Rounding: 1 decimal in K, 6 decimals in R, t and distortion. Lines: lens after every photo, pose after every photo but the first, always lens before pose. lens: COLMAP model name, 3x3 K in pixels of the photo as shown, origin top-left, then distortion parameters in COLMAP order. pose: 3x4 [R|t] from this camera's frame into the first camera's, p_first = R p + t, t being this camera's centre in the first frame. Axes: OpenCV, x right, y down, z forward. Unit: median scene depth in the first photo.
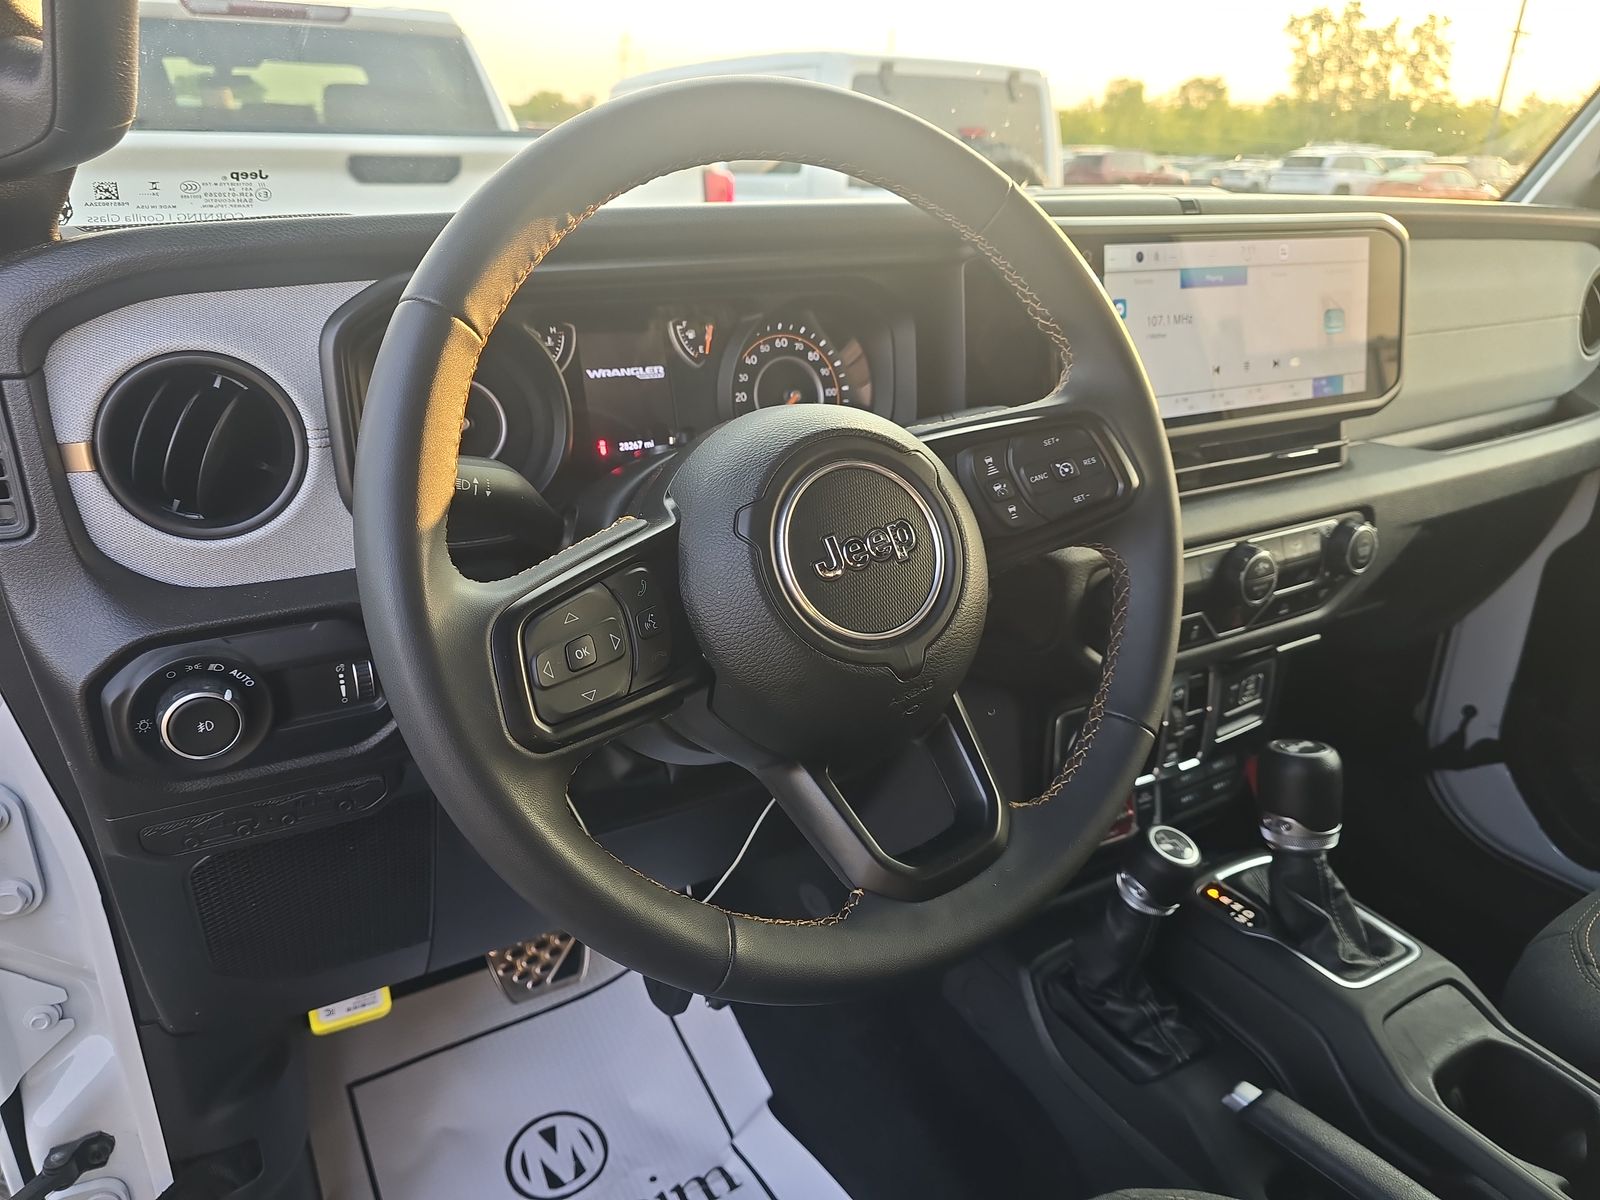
lens RADIAL K [[1105.8, 0, 804.8], [0, 1105.8, 595.8], [0, 0, 1]] dist [0.002119, -0.004898]
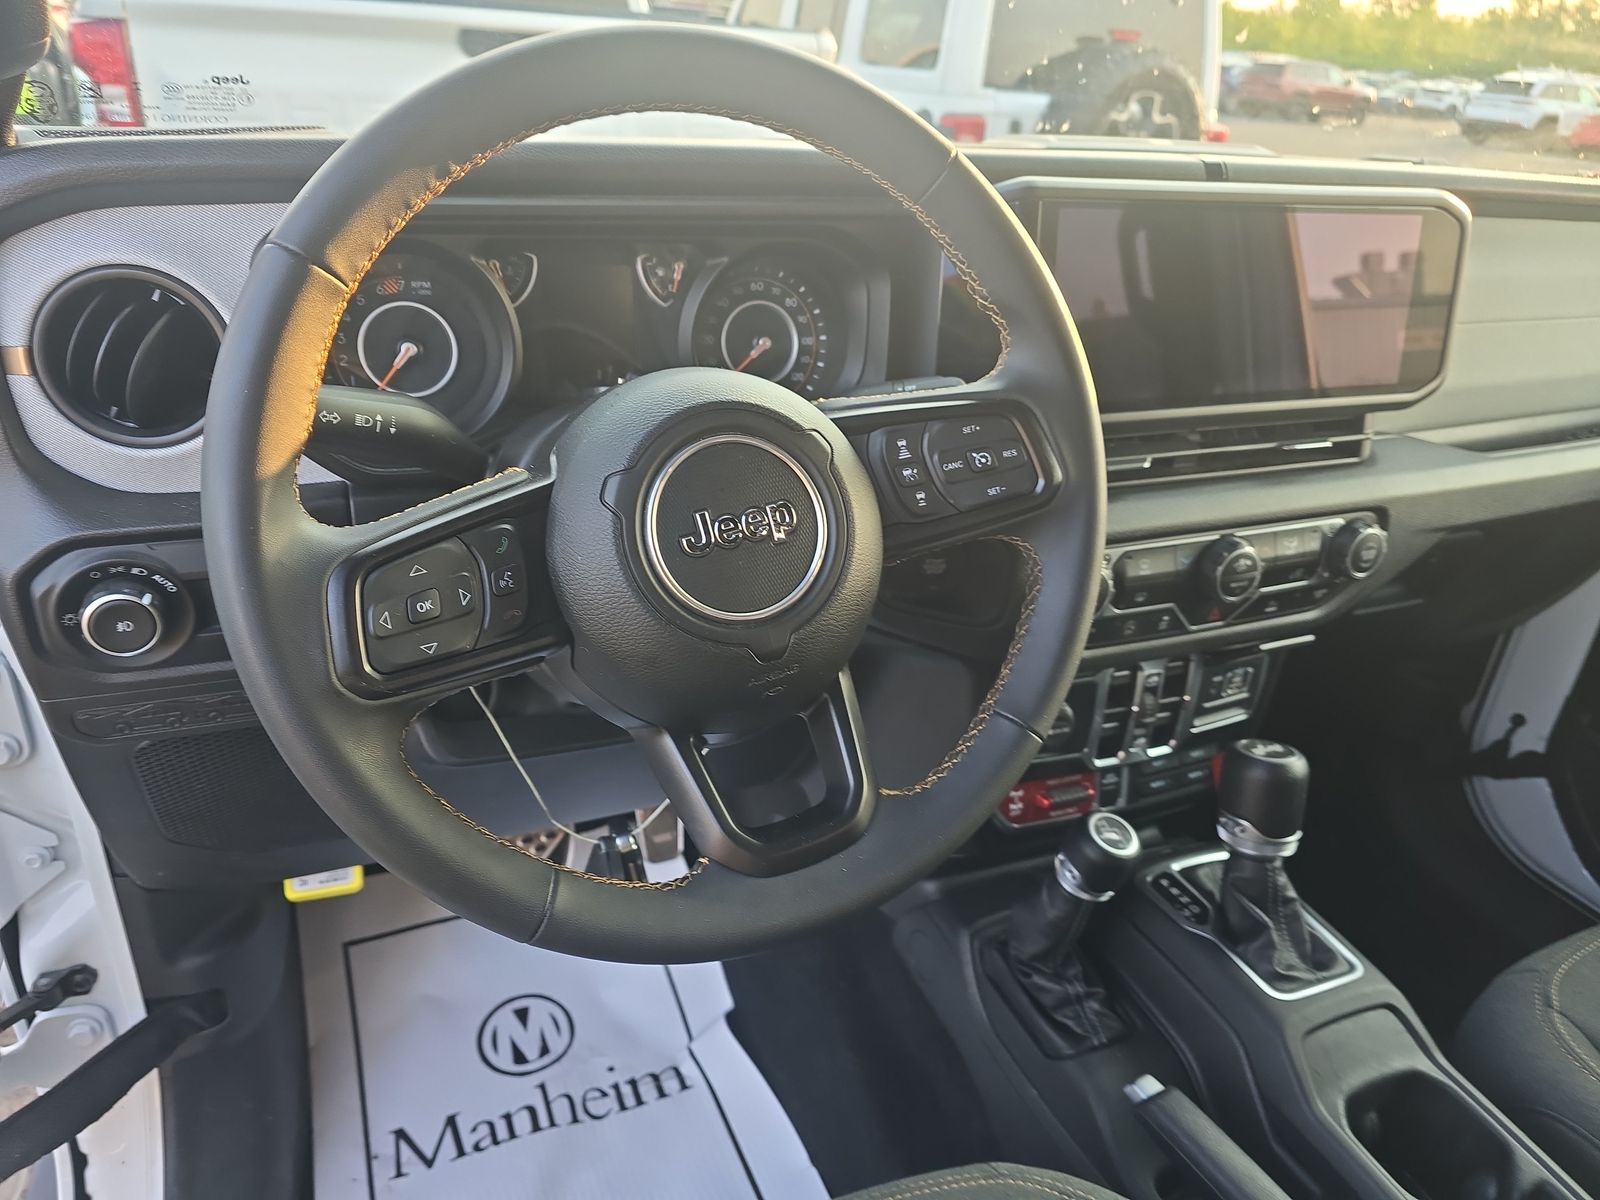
lens RADIAL K [[1106.7, 0, 800.0], [0, 1106.7, 600.0], [0, 0, 1]] dist [0.002526, -0.004254]
pose [[0.989776, 0.107829, -0.093358, 0.126095], [-0.099050, 0.990627, 0.094056, -0.045981], [0.102625, -0.083848, 0.991180, 0.011768]]
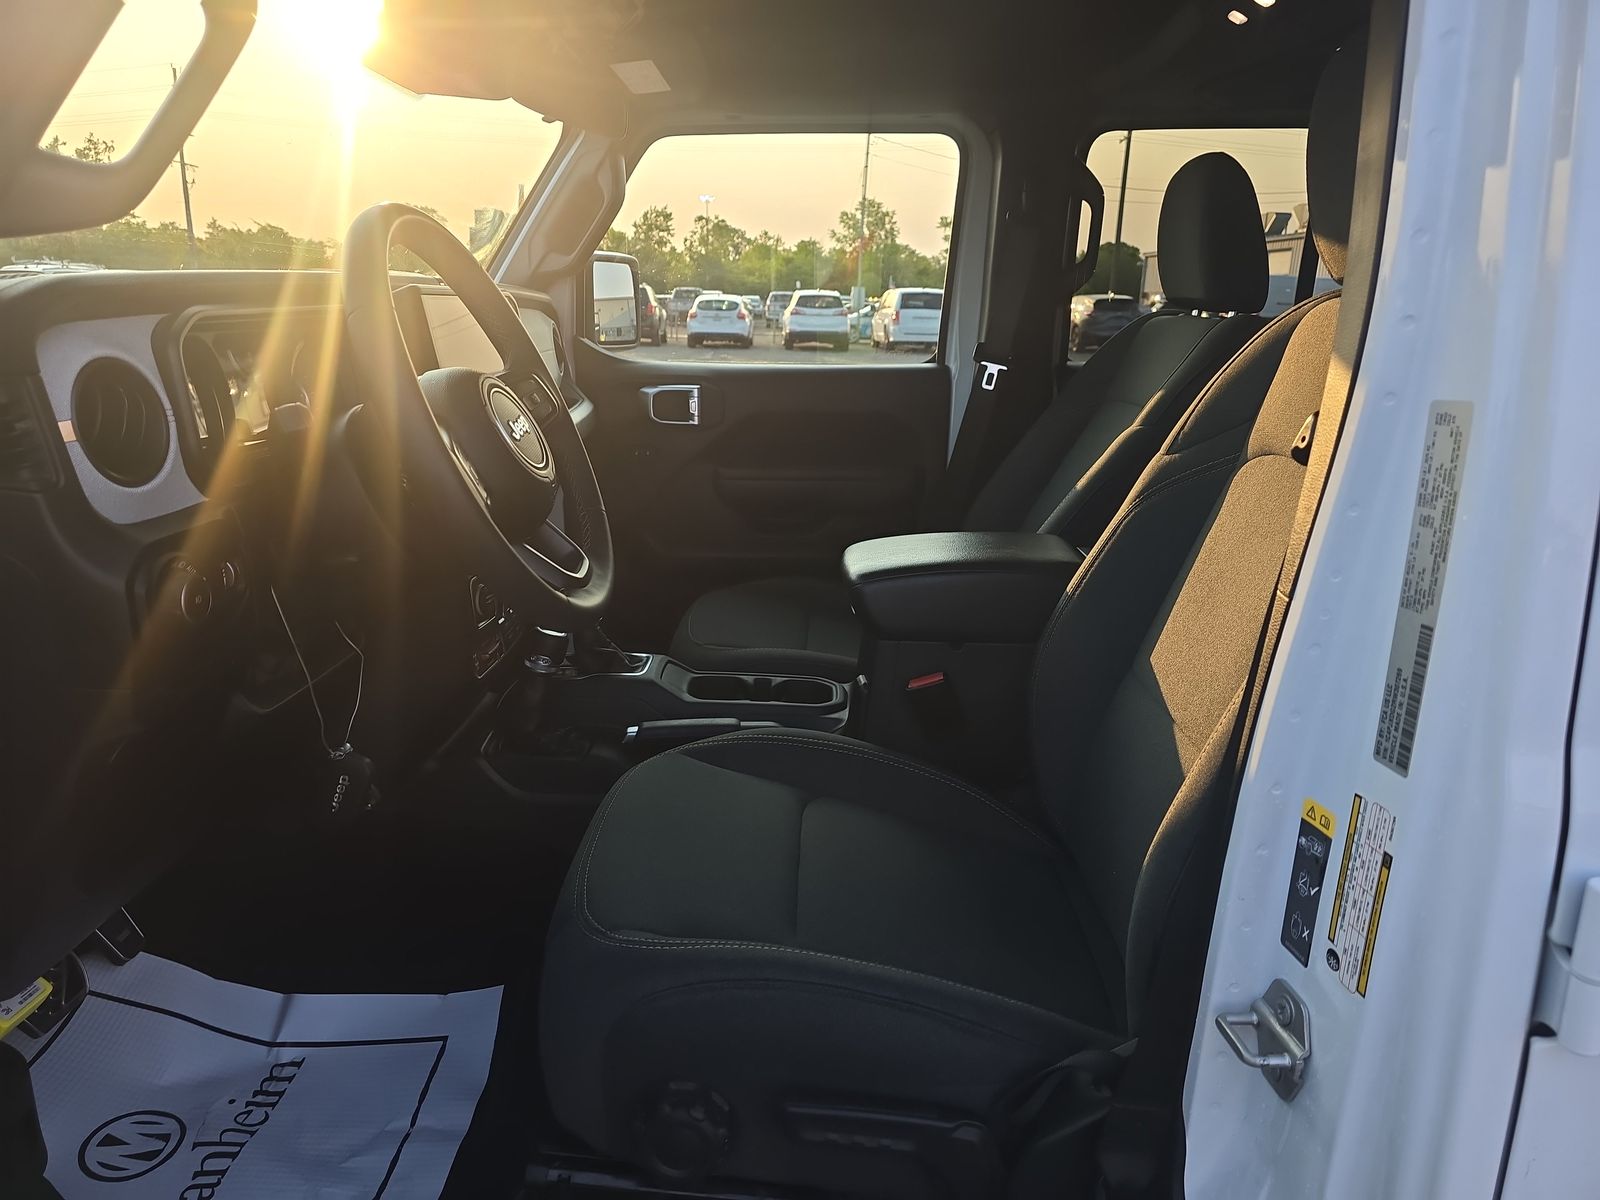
lens RADIAL K [[1105.8, 0, 804.8], [0, 1105.8, 595.8], [0, 0, 1]] dist [0.002119, -0.004898]
pose [[0.523793, -0.231617, 0.819753, -0.892039], [0.309399, 0.948334, 0.070252, 0.176991], [-0.793671, 0.216833, 0.568393, -0.343937]]
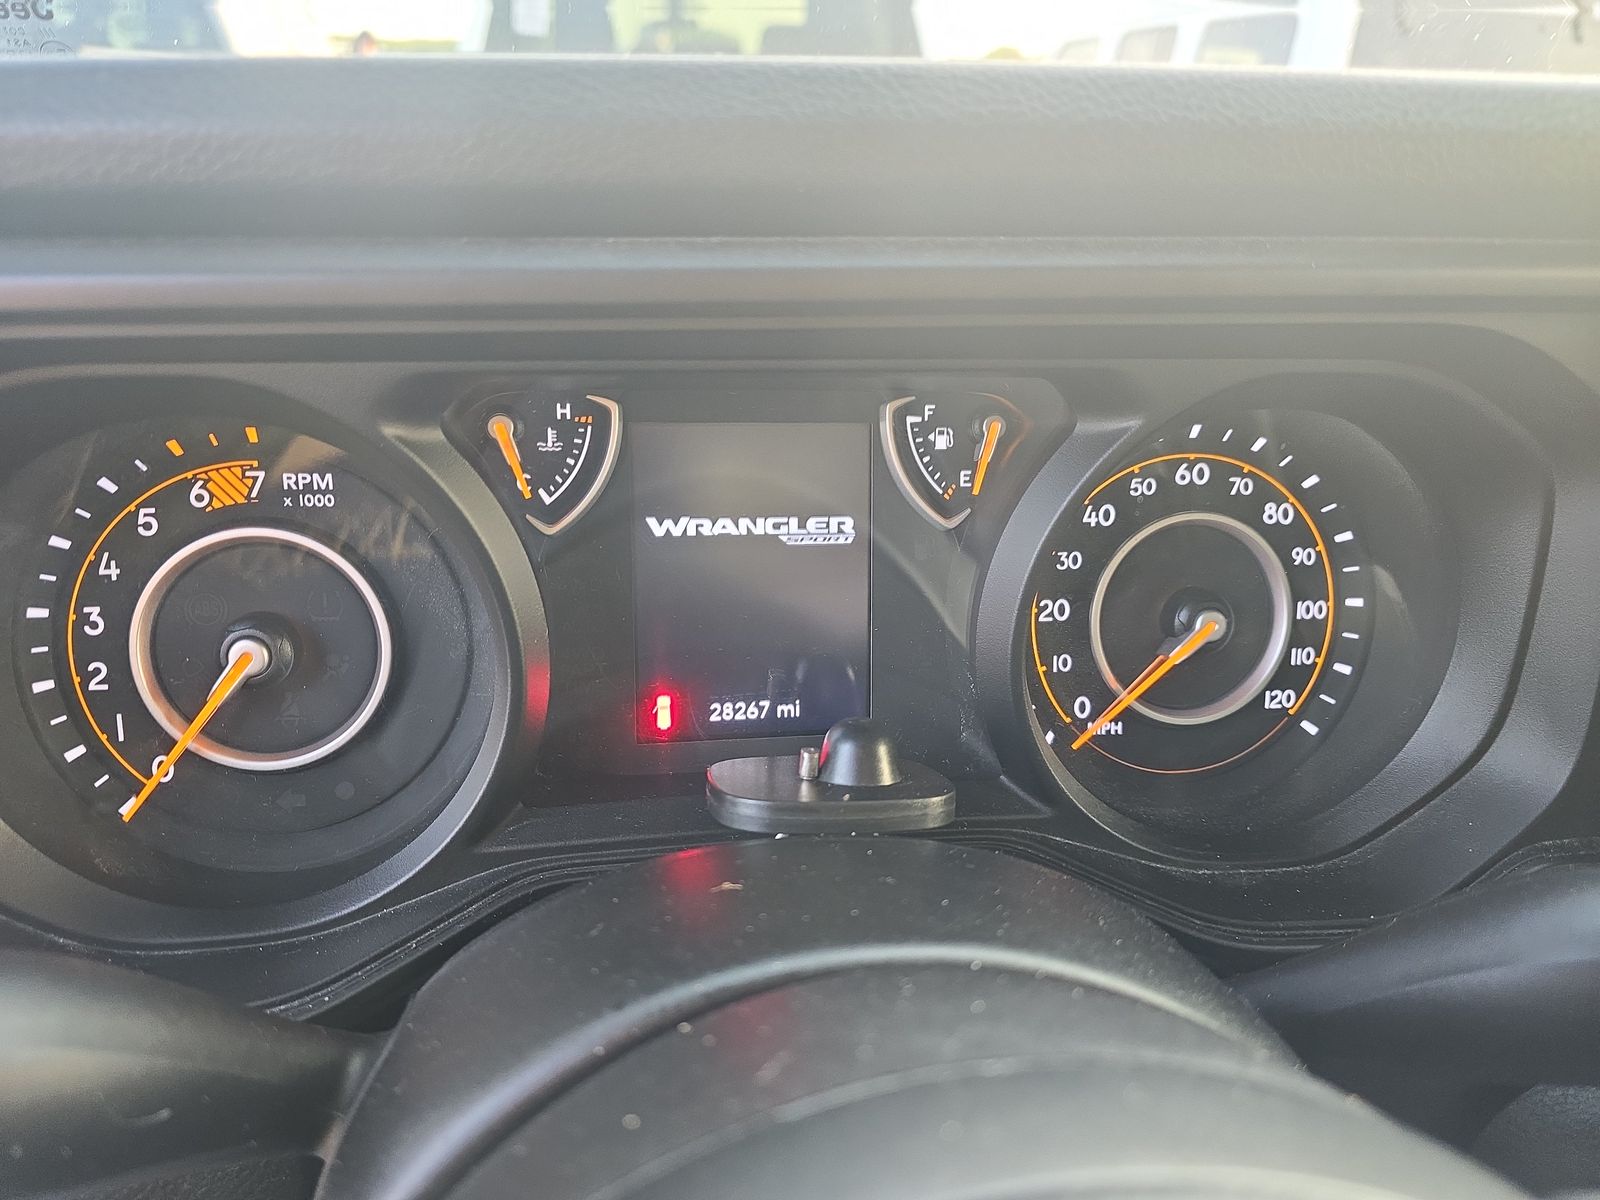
lens RADIAL K [[1075.9, 0, 800.0], [0, 1075.9, 600.0], [0, 0, 1]] dist [0.004487, 0.000679]
pose [[0.921695, 0.161989, -0.352474, -0.007605], [-0.147652, 0.986741, 0.067385, -0.176021], [0.358716, -0.010065, 0.933393, 0.561576]]
